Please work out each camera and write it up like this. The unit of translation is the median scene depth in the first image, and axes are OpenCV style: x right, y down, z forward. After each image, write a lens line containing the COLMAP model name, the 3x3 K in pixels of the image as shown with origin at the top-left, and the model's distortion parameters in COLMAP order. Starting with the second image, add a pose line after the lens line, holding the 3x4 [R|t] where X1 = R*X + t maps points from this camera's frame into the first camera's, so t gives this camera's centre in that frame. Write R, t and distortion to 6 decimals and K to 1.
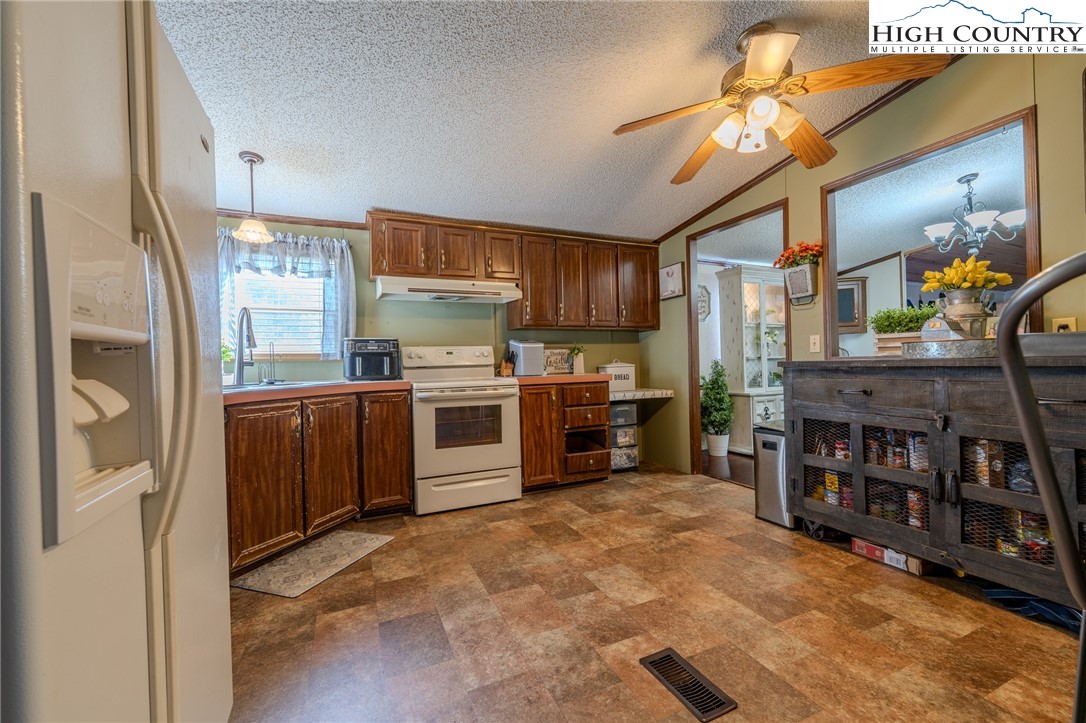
lens RADIAL K [[438.3, 0, 543.0], [0, 438.3, 361.5], [0, 0, 1]] dist [0.001153, -0.000594]
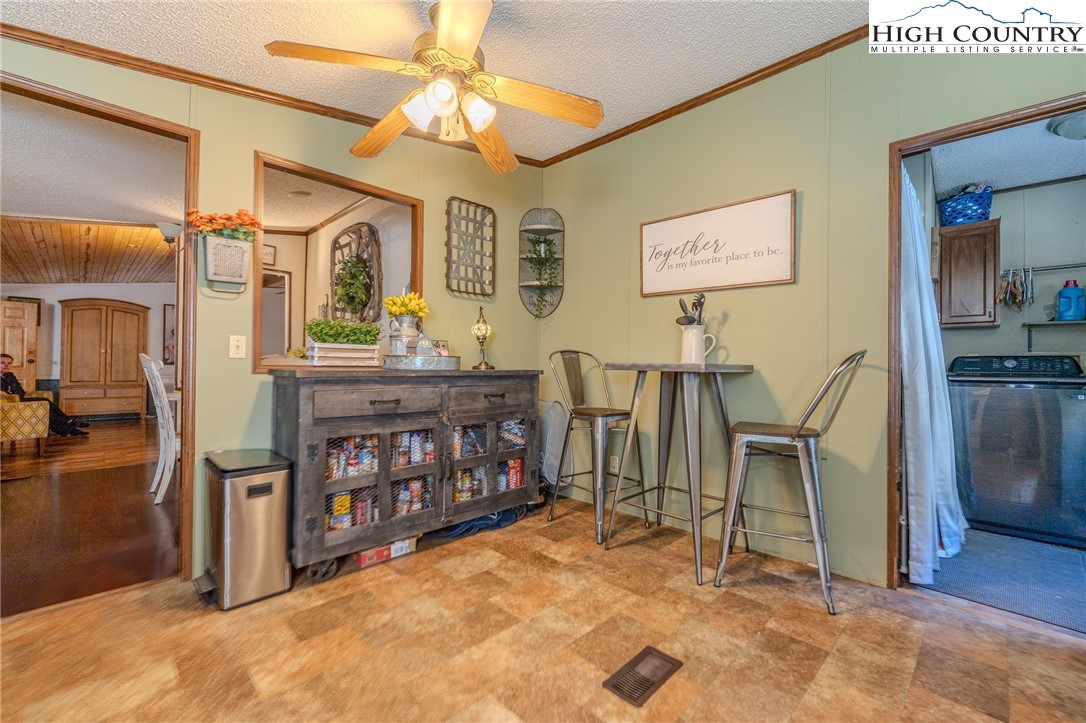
lens RADIAL K [[452.9, 0, 543.0], [0, 452.9, 361.5], [0, 0, 1]] dist [0.001321, 0.000115]
pose [[-0.354147, 0.023011, 0.934907, -0.467978], [-0.007967, 0.999587, -0.027621, 0.003367], [-0.935156, -0.017231, -0.353817, 1.204469]]
